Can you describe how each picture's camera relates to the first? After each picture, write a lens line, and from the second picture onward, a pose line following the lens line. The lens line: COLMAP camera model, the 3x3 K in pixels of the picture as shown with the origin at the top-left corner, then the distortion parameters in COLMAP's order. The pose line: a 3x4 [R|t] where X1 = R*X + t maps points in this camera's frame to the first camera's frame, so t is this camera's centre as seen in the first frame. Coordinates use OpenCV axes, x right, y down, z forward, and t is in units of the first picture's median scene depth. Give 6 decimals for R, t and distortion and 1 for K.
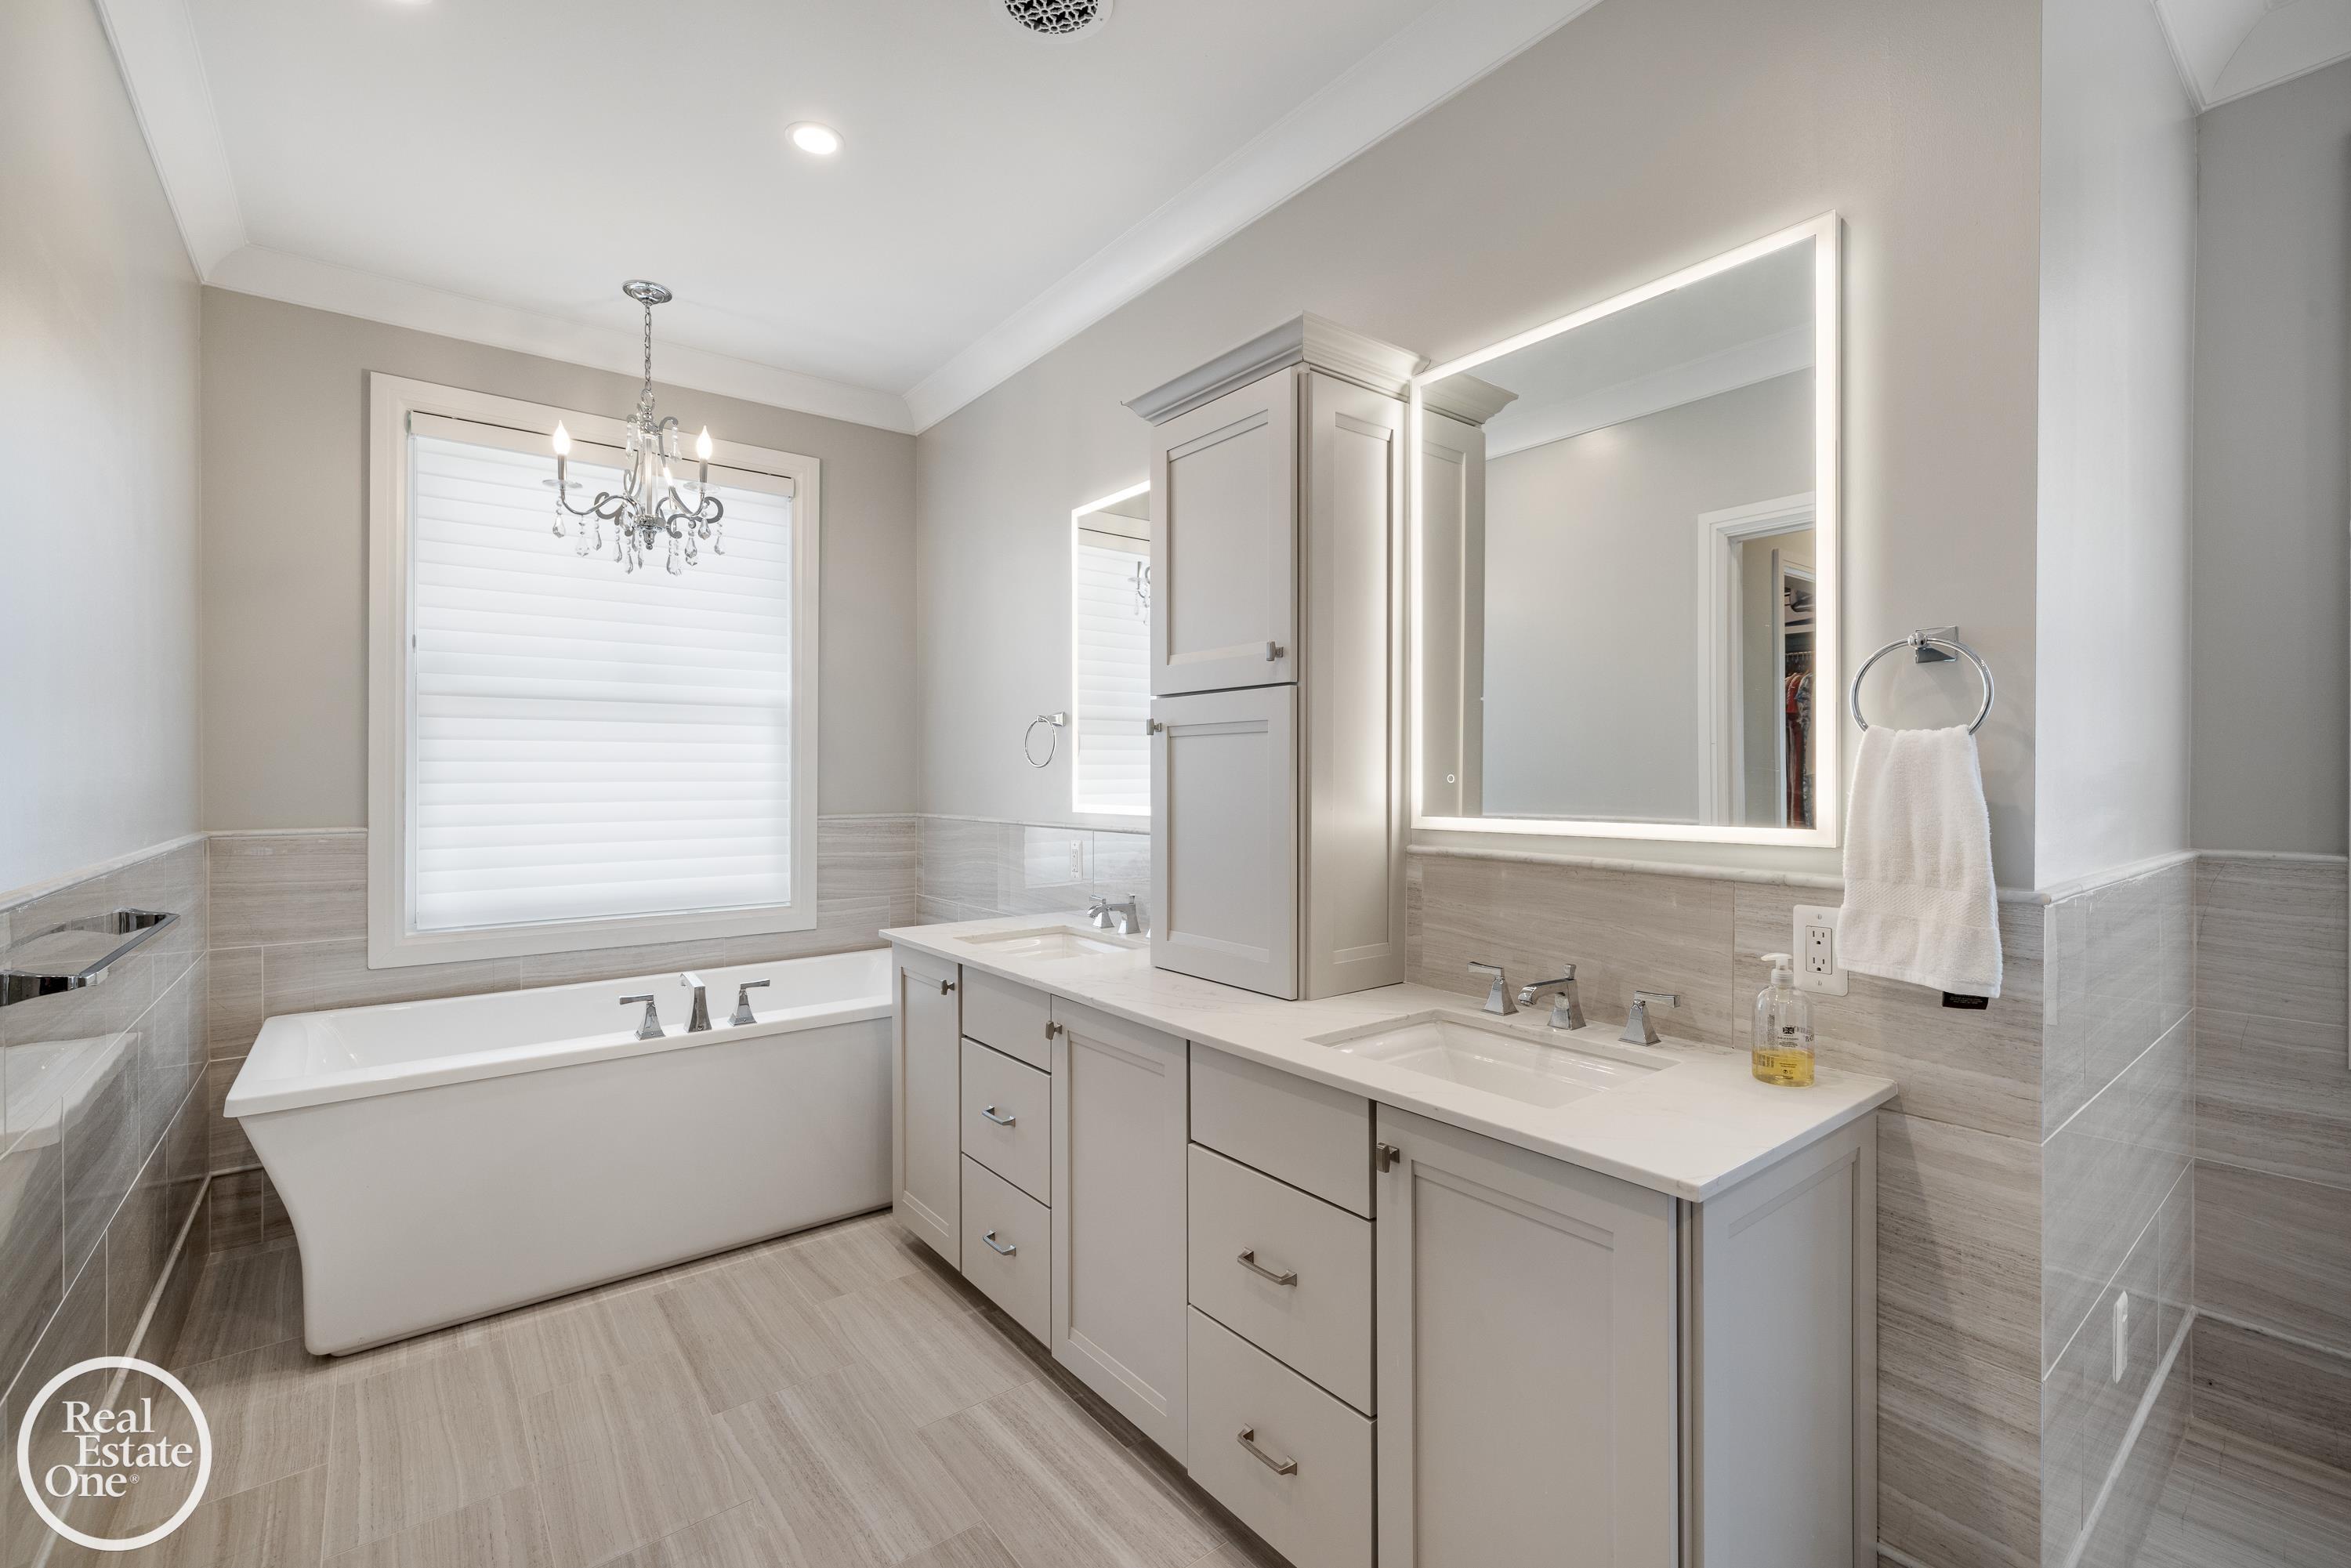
lens RADIAL K [[1009.7, 0, 1176.7], [0, 1009.7, 770.6], [0, 0, 1]] dist [-0.000369, -0.000127]
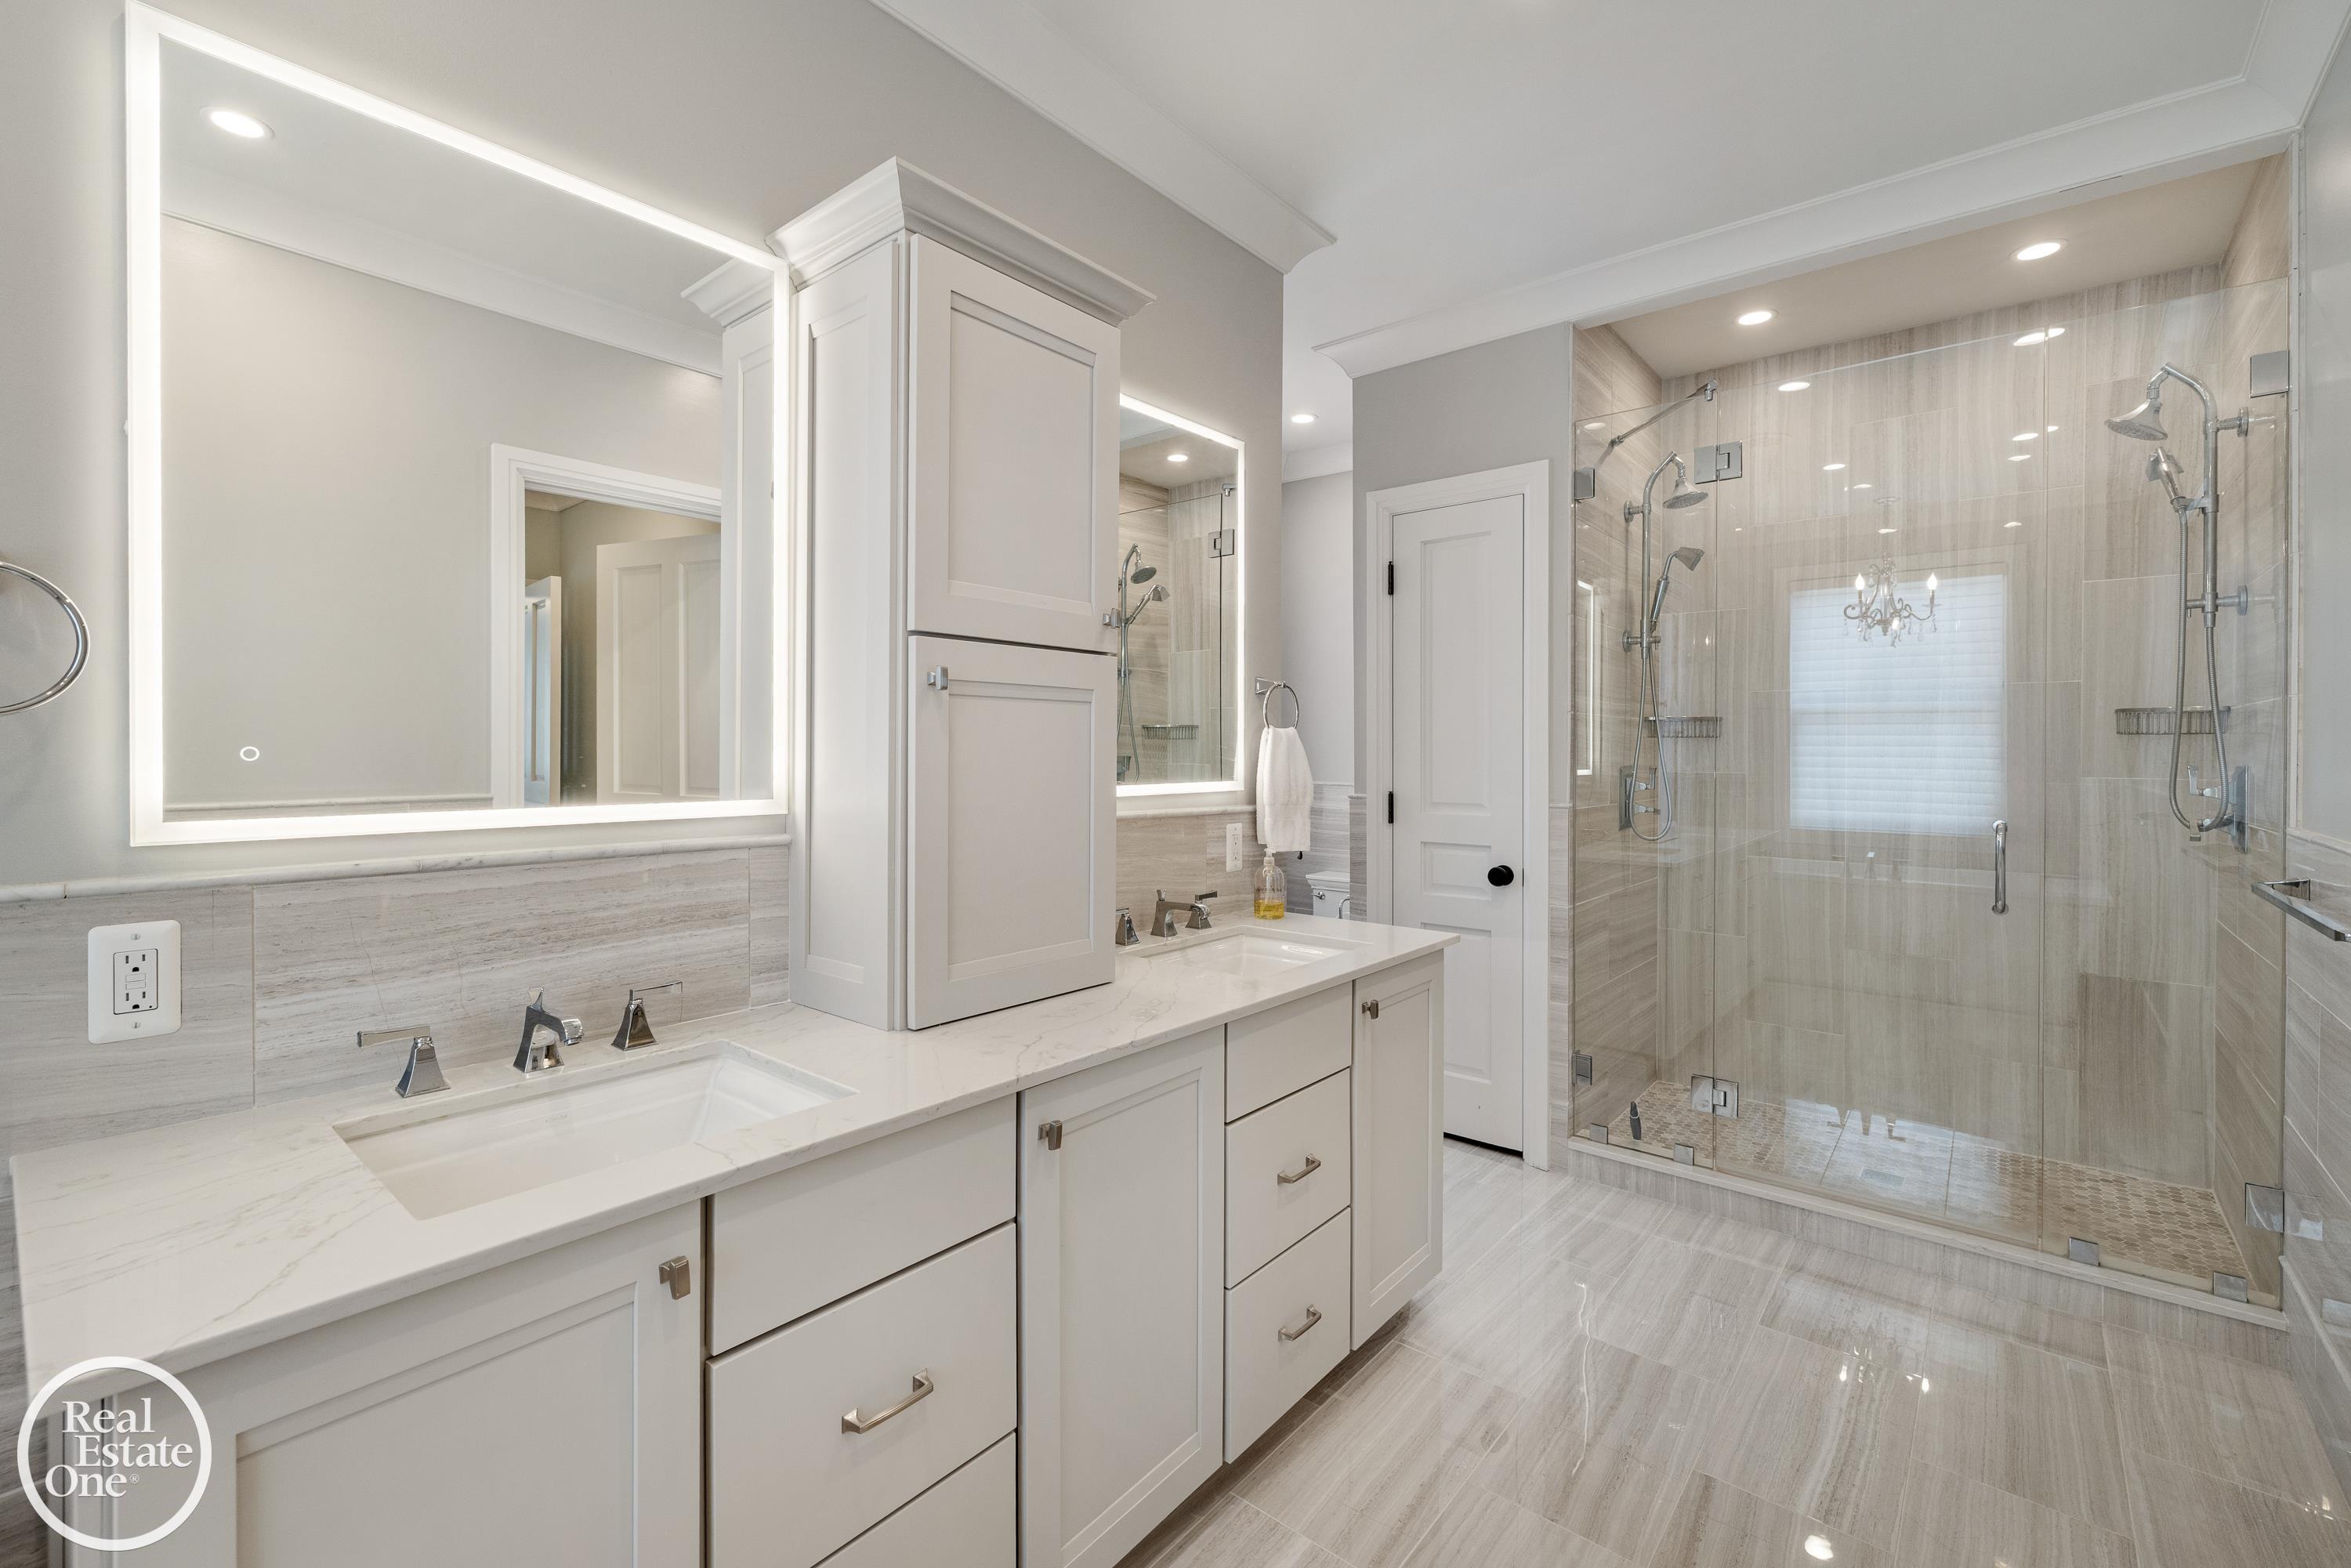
lens RADIAL K [[1009.7, 0, 1227.2], [0, 1009.7, 756.7], [0, 0, 1]] dist [-0.000369, -0.000127]
pose [[-0.212551, -0.009046, 0.977108, -0.913719], [-0.002259, 0.999959, 0.008766, 0.002928], [-0.977147, -0.000344, -0.212562, 1.178527]]
